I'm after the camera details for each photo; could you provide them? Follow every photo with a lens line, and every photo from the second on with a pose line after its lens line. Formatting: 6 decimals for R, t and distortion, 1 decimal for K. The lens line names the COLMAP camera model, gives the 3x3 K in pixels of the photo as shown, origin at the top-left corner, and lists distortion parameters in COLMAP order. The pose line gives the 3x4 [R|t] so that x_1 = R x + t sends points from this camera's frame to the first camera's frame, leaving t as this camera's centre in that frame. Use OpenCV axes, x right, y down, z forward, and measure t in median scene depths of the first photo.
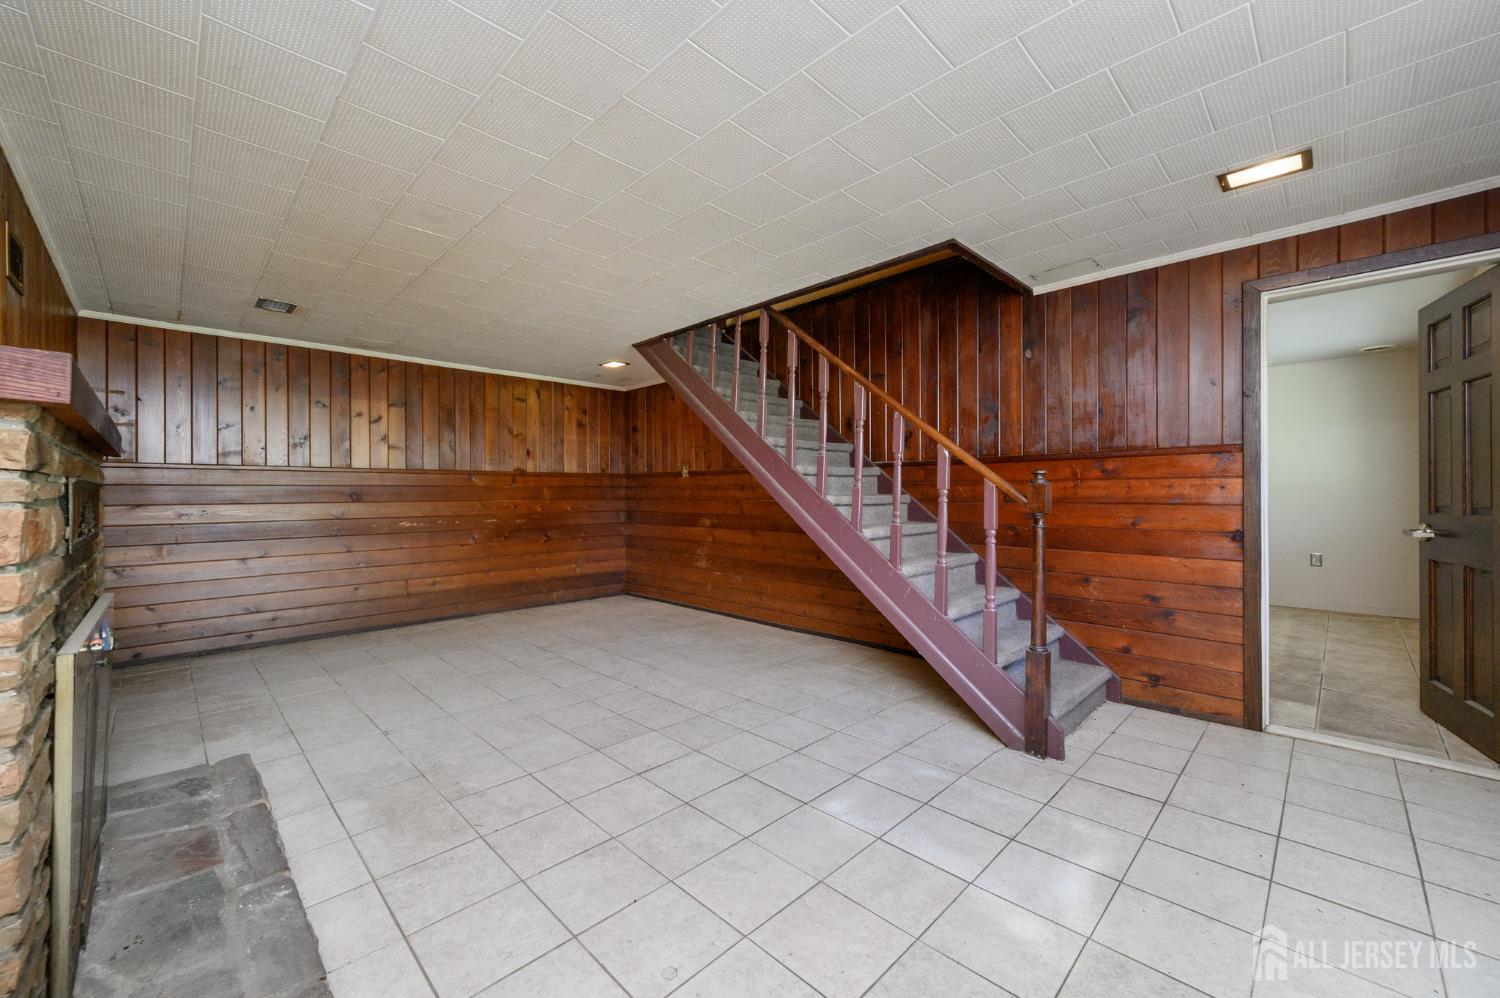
lens RADIAL K [[588.5, 0, 743.0], [0, 588.5, 498.4], [0, 0, 1]] dist [0.000049, 0.000973]
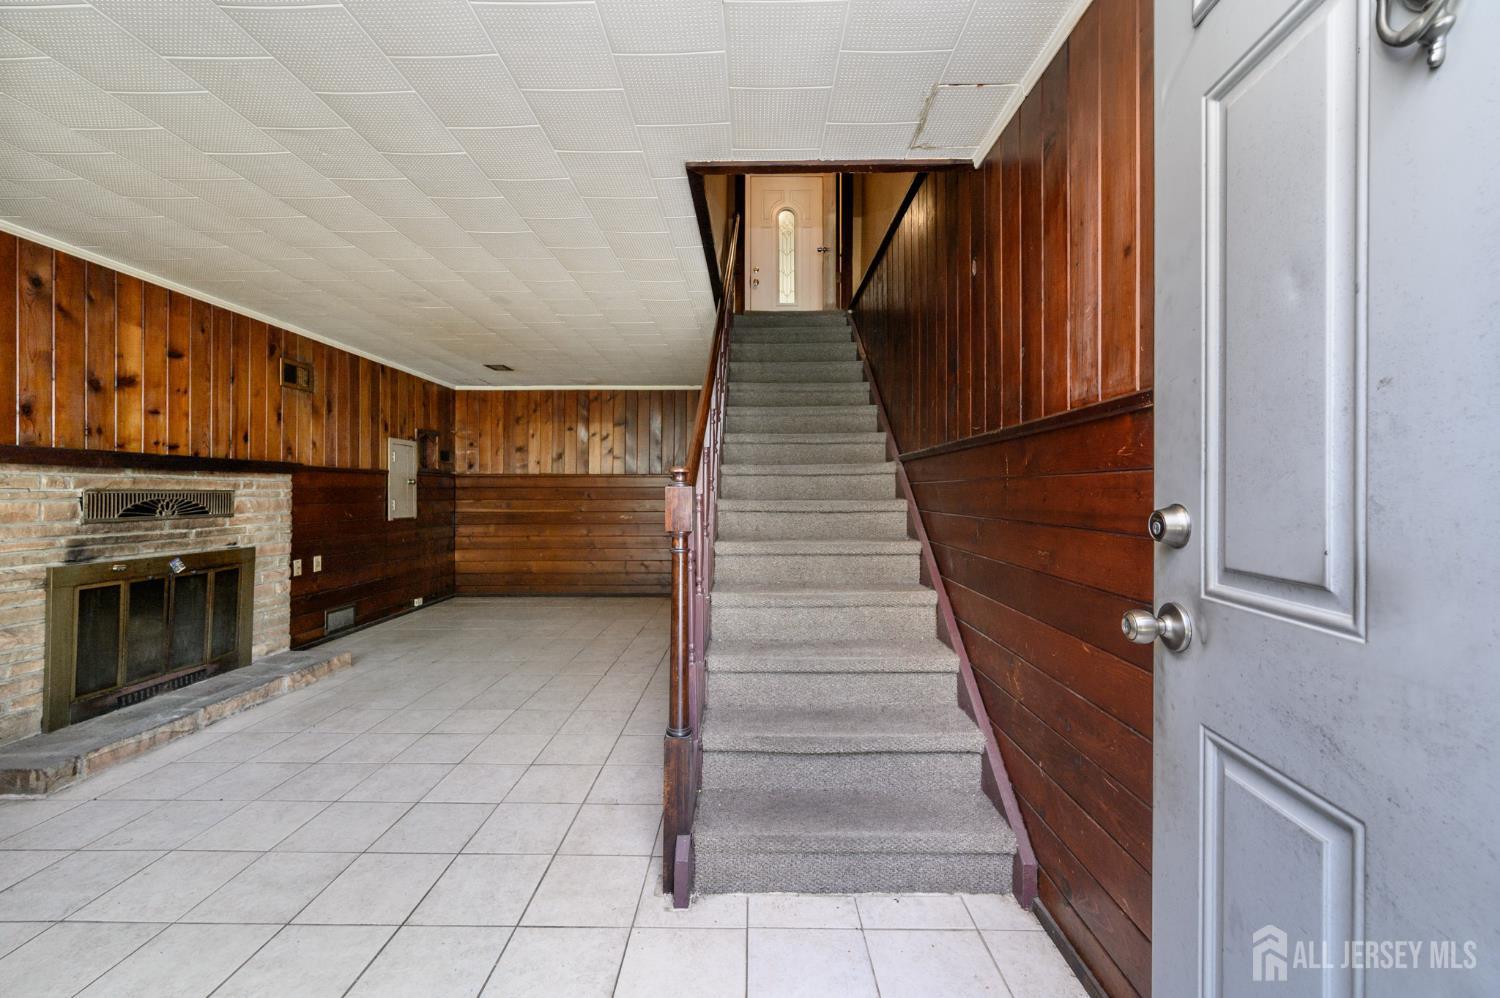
lens RADIAL K [[588.5, 0, 746.8], [0, 588.5, 491.4], [0, 0, 1]] dist [0.000049, 0.000973]
pose [[0.702947, 0.000419, -0.711242, 0.734051], [-0.003241, 0.999991, -0.002614, -0.013546], [0.711235, 0.004143, 0.702942, 0.405477]]
